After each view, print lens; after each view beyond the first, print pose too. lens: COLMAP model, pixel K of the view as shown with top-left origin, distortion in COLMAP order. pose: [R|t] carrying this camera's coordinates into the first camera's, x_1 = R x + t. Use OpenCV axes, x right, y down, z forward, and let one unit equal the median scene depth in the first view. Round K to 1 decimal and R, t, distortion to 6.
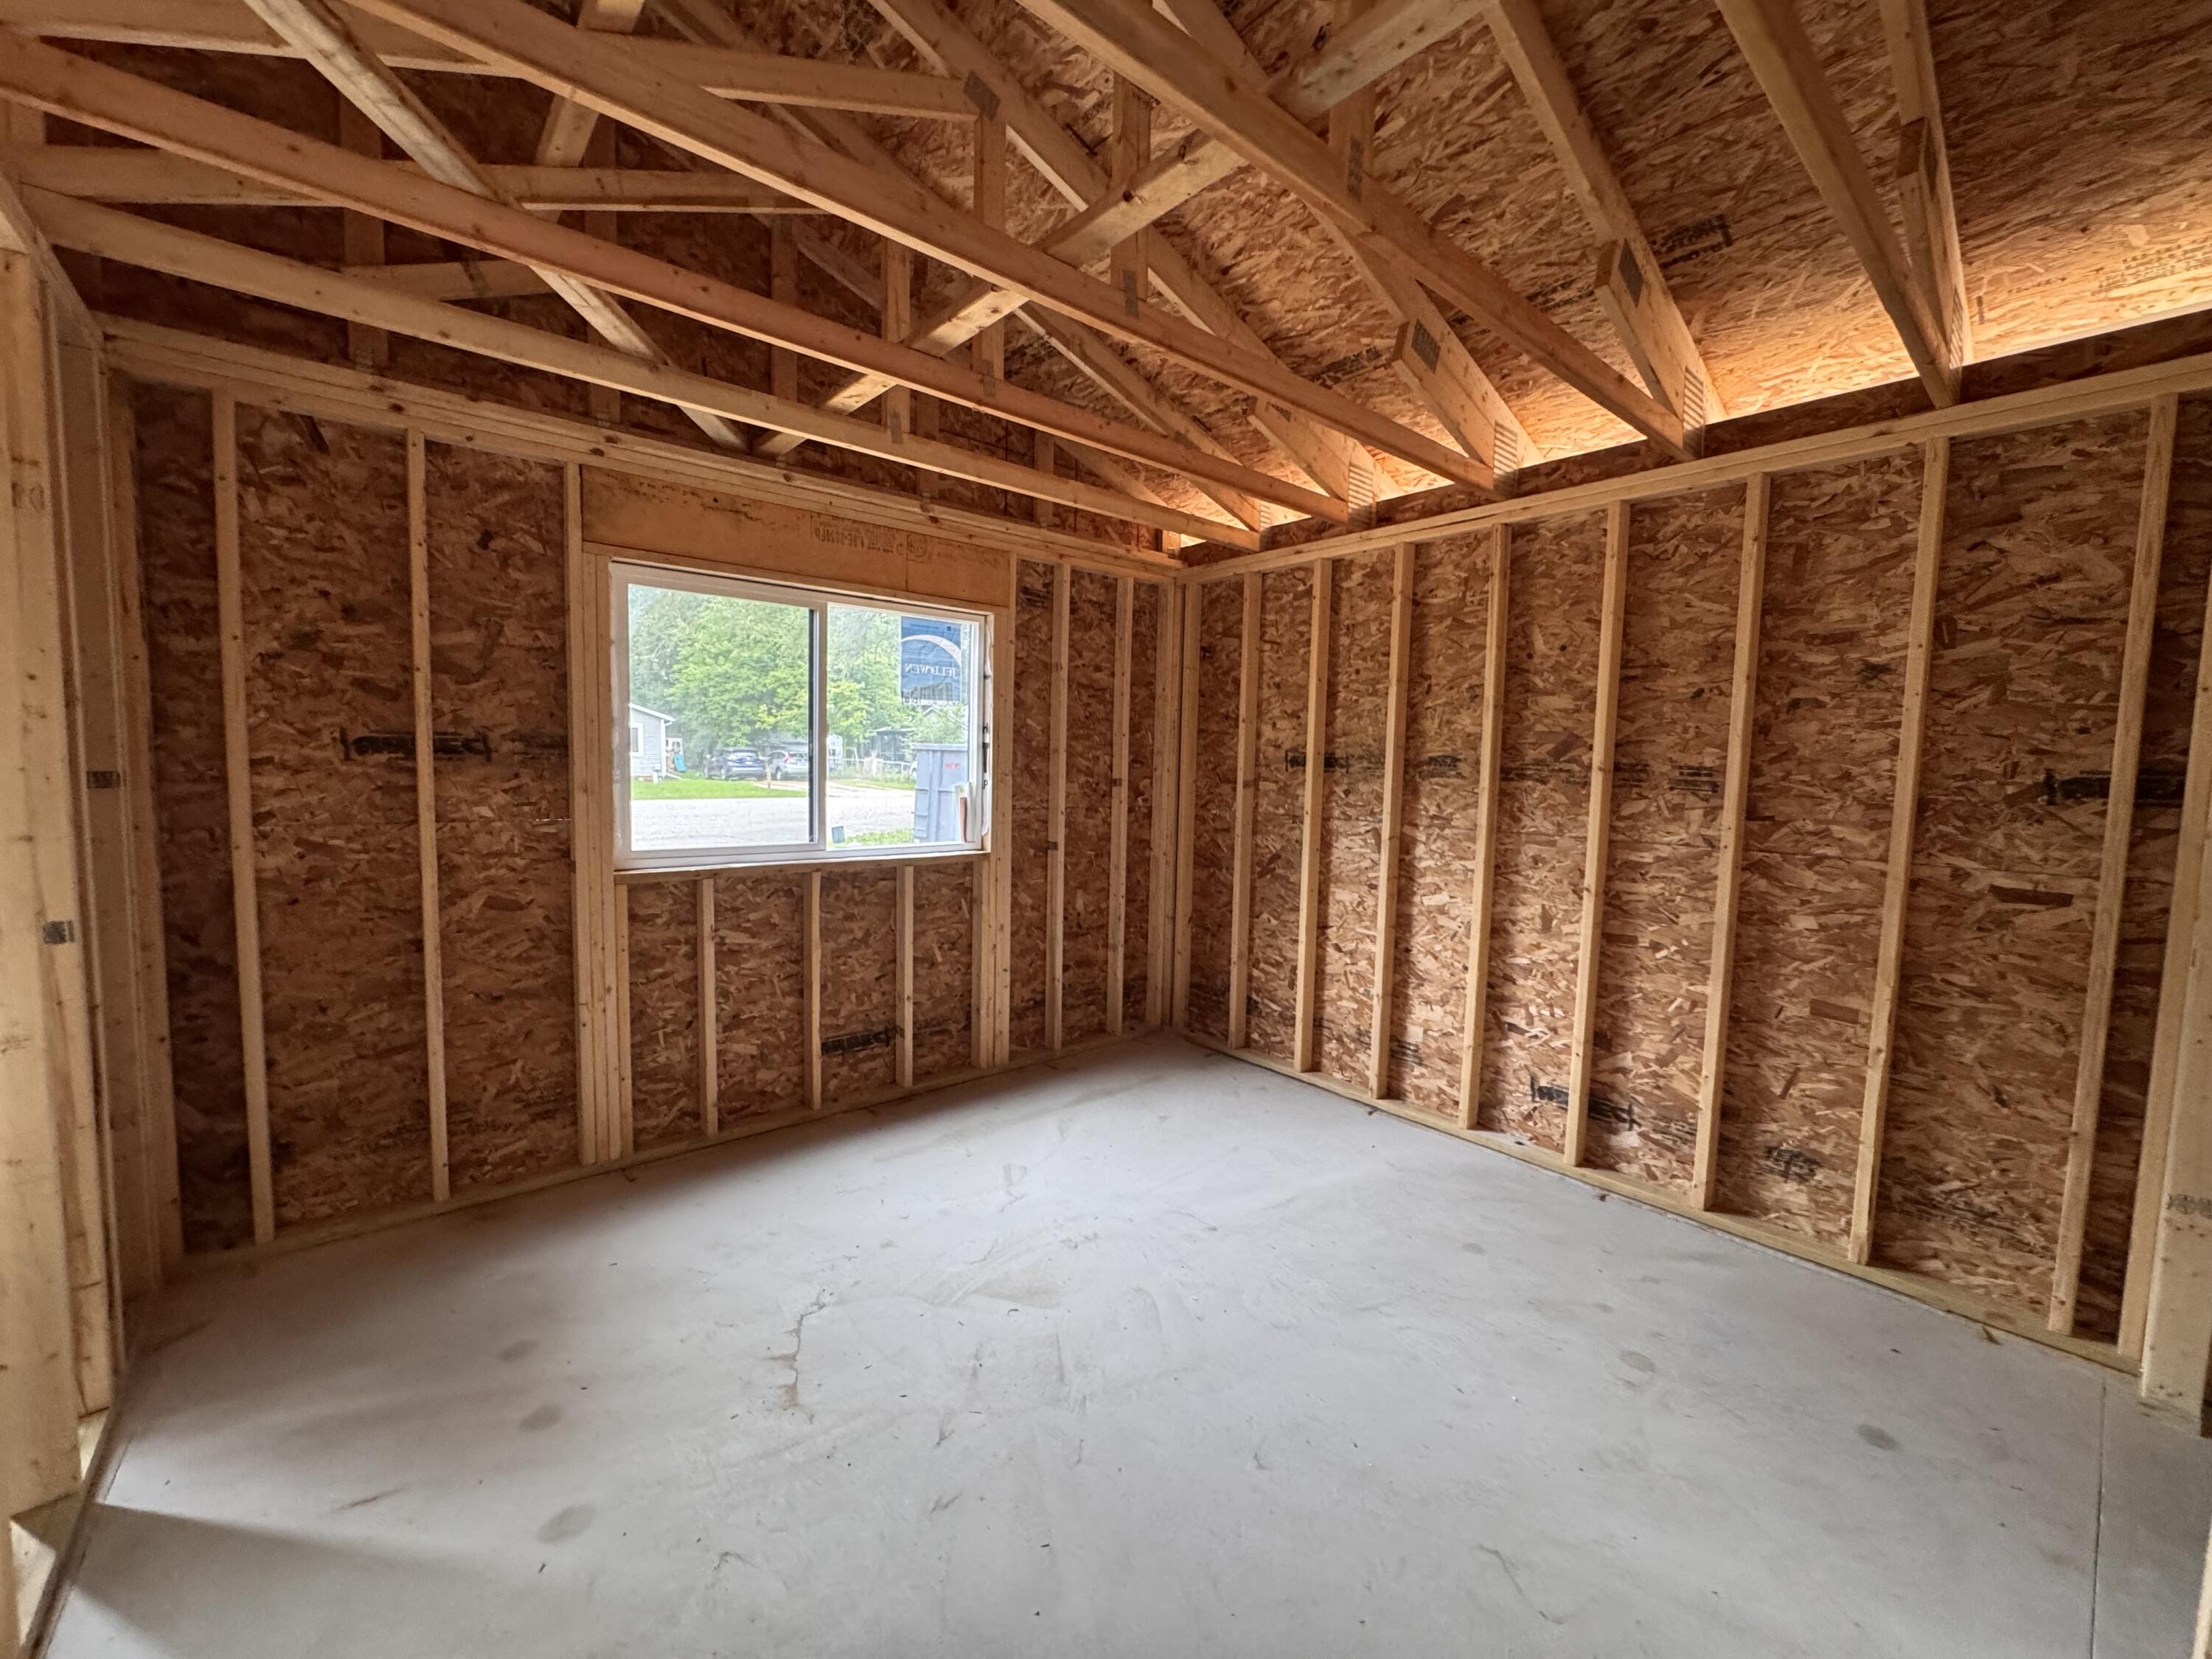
lens RADIAL K [[879.2, 0, 1103.8], [0, 879.2, 827.3], [0, 0, 1]] dist [-0.006073, 0.000869]
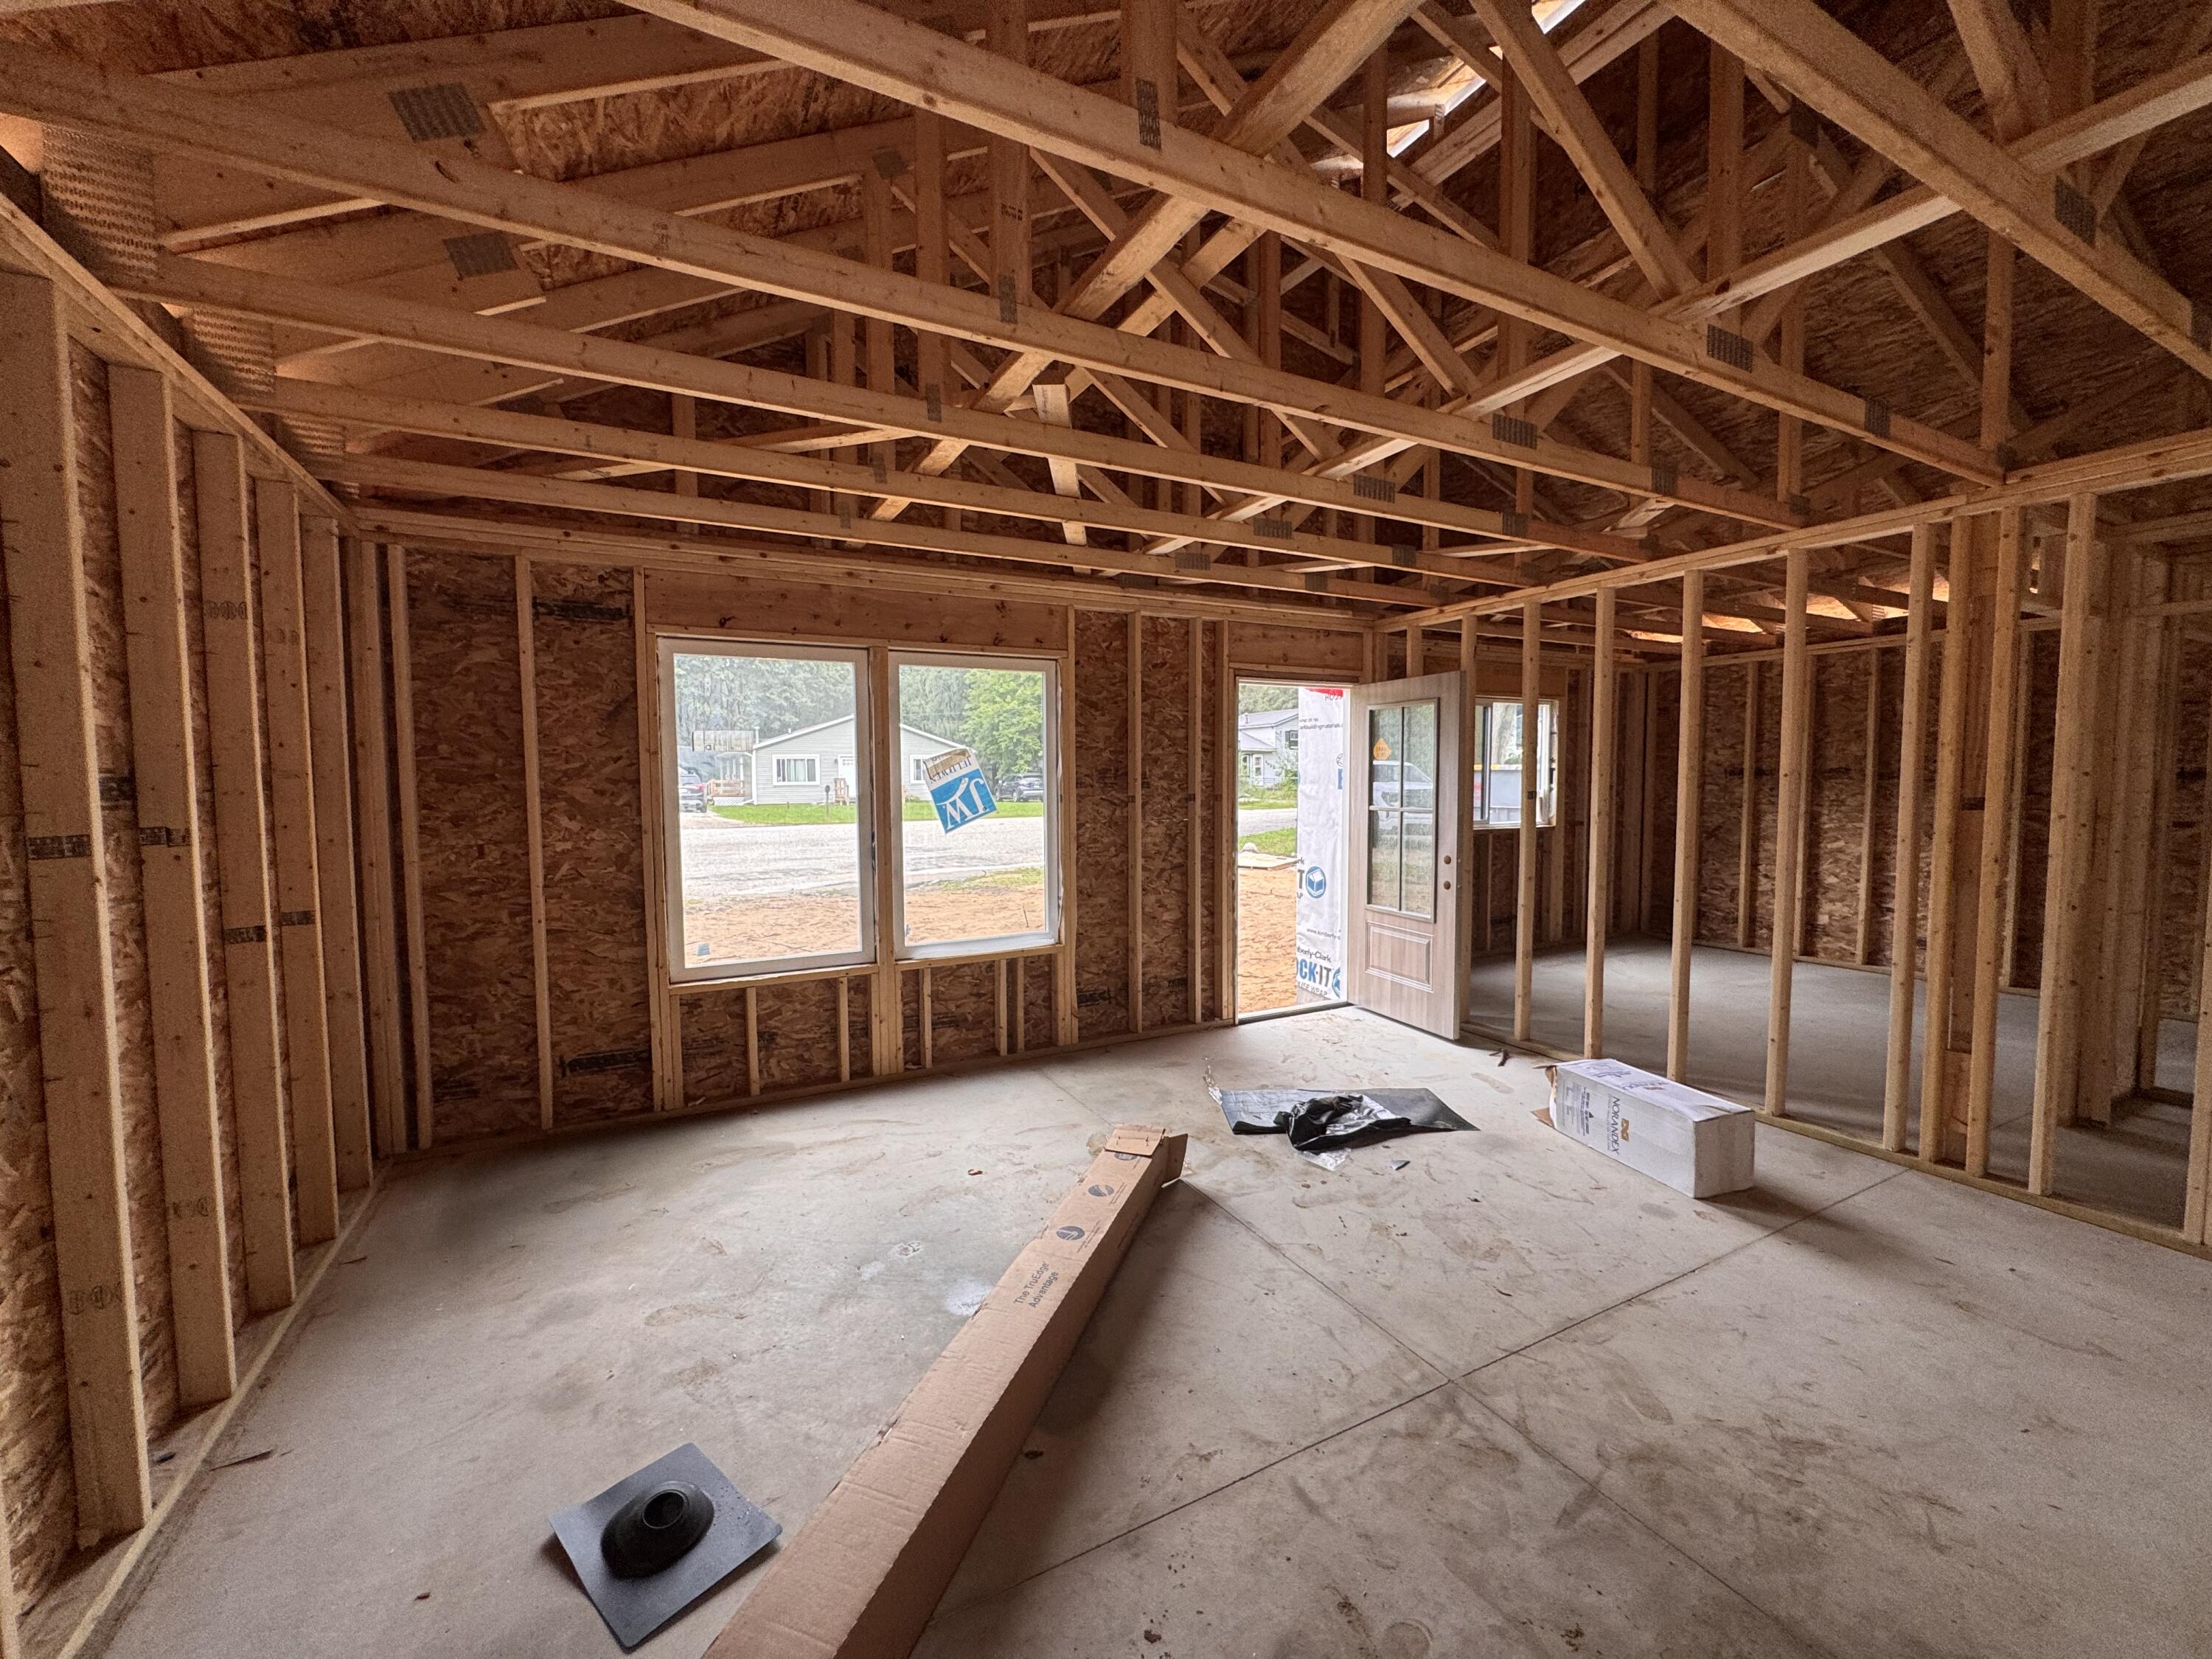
lens RADIAL K [[879.2, 0, 1106.2], [0, 879.2, 829.6], [0, 0, 1]] dist [-0.006073, 0.000869]
pose [[0.976318, -0.017464, -0.215635, -0.692308], [0.013790, 0.999733, -0.018528, 0.059742], [0.215901, 0.015116, 0.976298, -1.084124]]
